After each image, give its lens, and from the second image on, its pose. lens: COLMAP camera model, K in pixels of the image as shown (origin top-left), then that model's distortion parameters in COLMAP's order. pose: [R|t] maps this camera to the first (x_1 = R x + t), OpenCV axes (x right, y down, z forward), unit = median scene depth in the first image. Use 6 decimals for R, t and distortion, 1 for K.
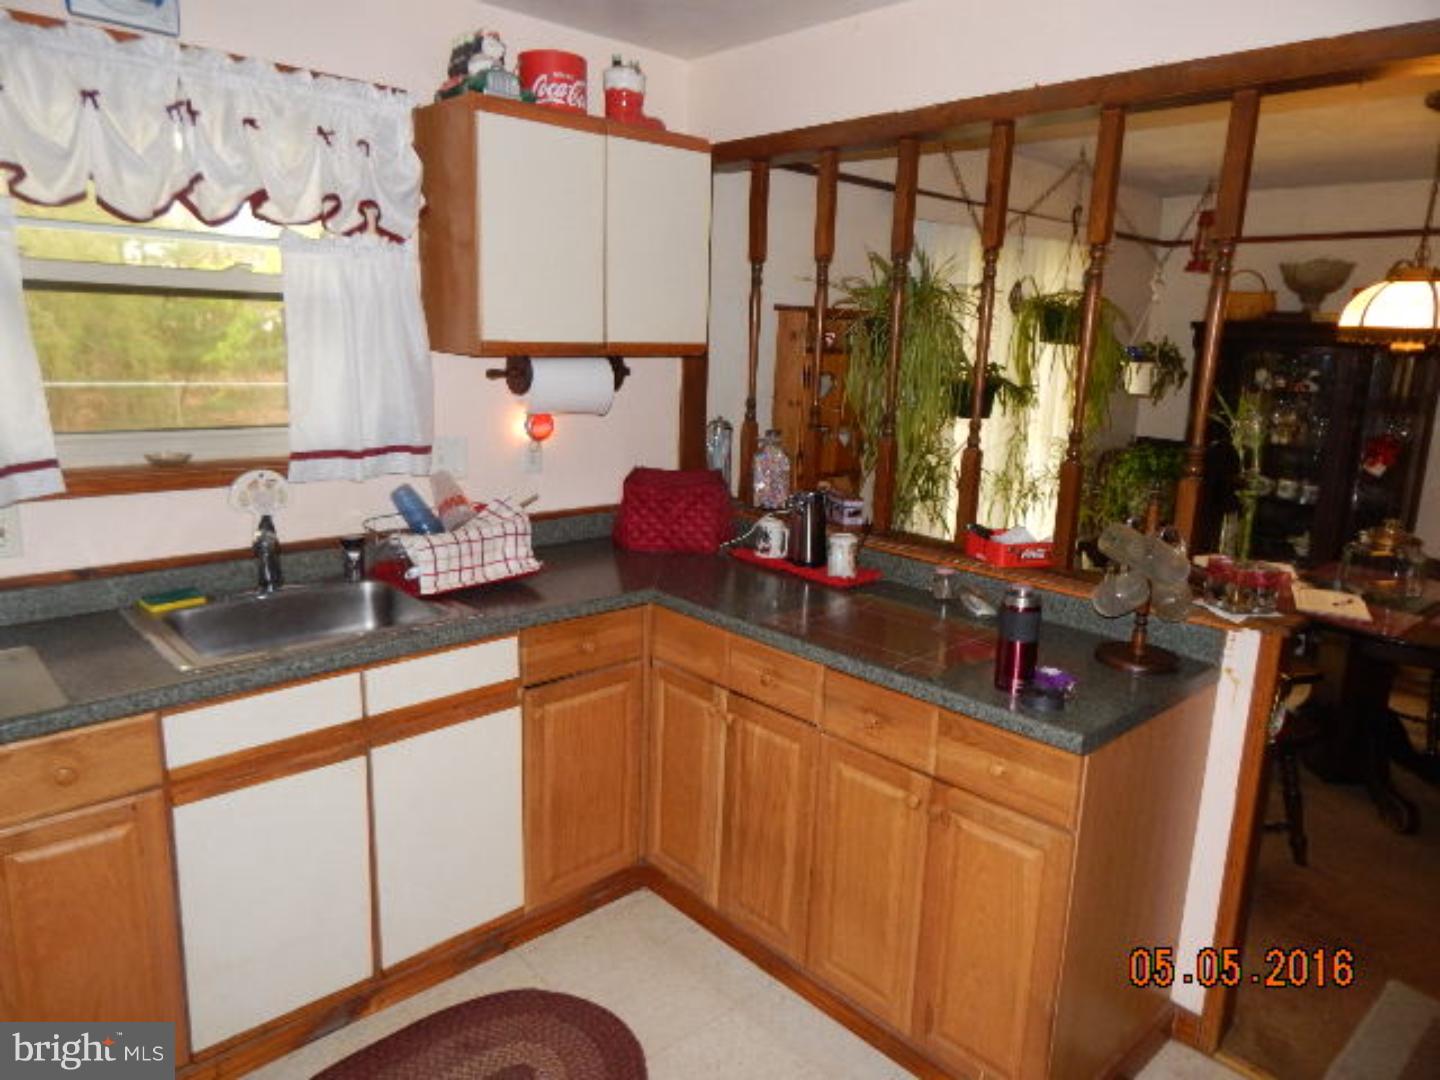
lens RADIAL K [[973.5, 0, 723.6], [0, 973.5, 535.7], [0, 0, 1]] dist [0.007285, -0.000177]
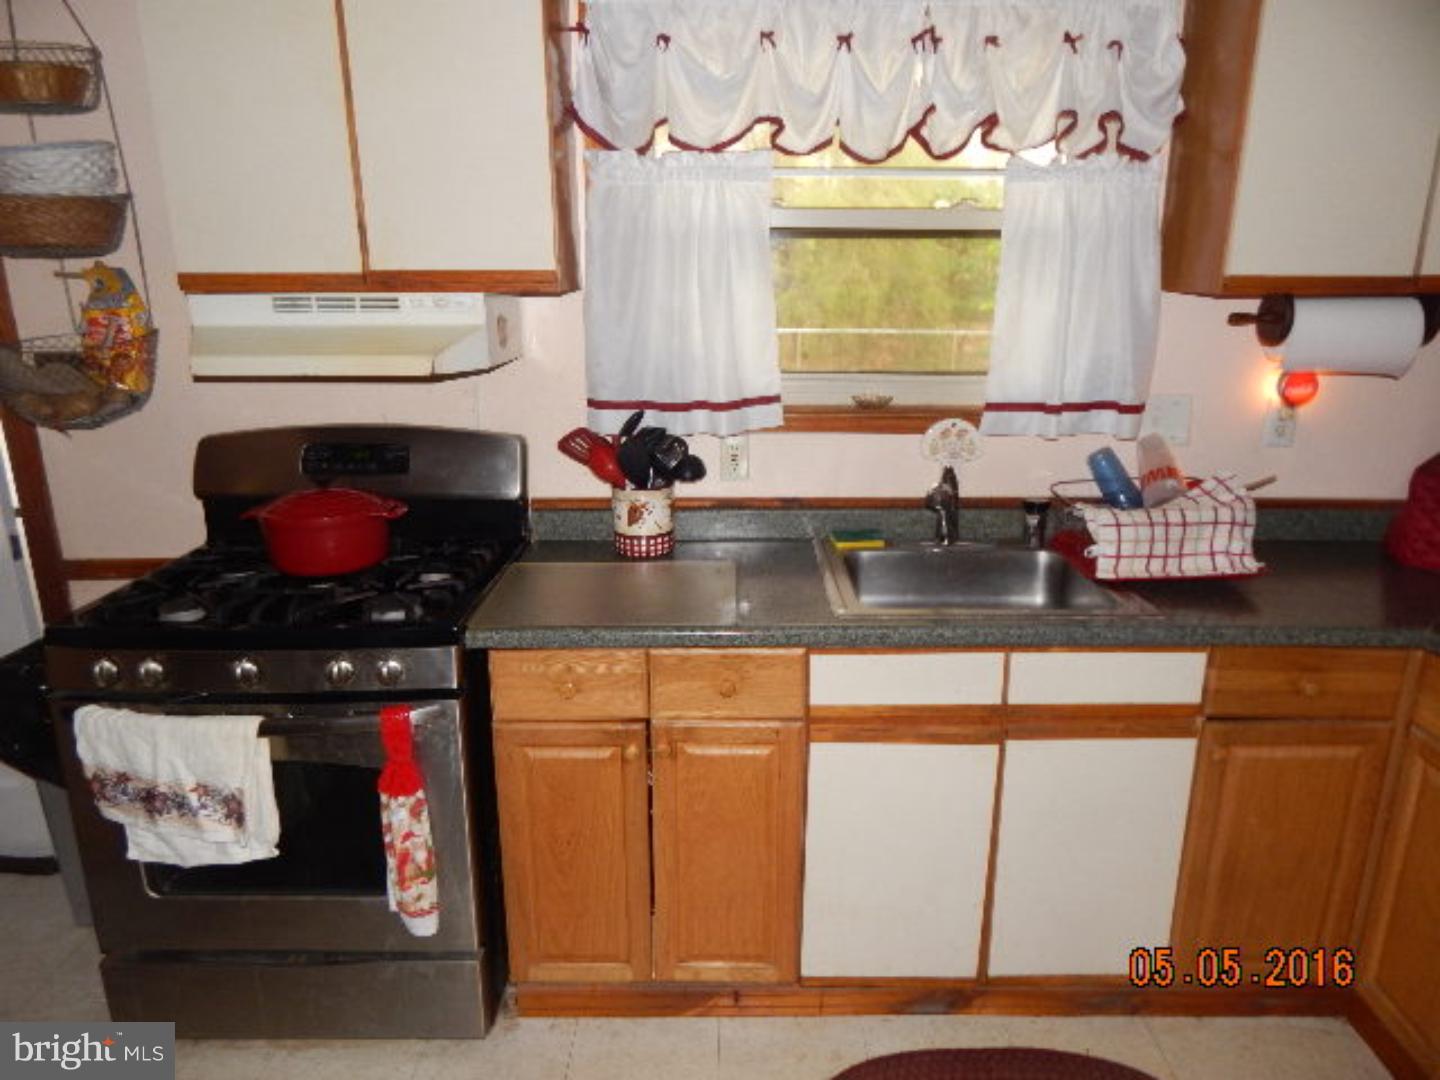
lens RADIAL K [[973.5, 0, 723.6], [0, 973.5, 535.7], [0, 0, 1]] dist [0.007285, -0.000177]
pose [[0.734168, 0.153621, -0.661361, 0.009012], [-0.121795, 0.988065, 0.094306, -0.016650], [0.667955, 0.011314, 0.744116, 0.141064]]
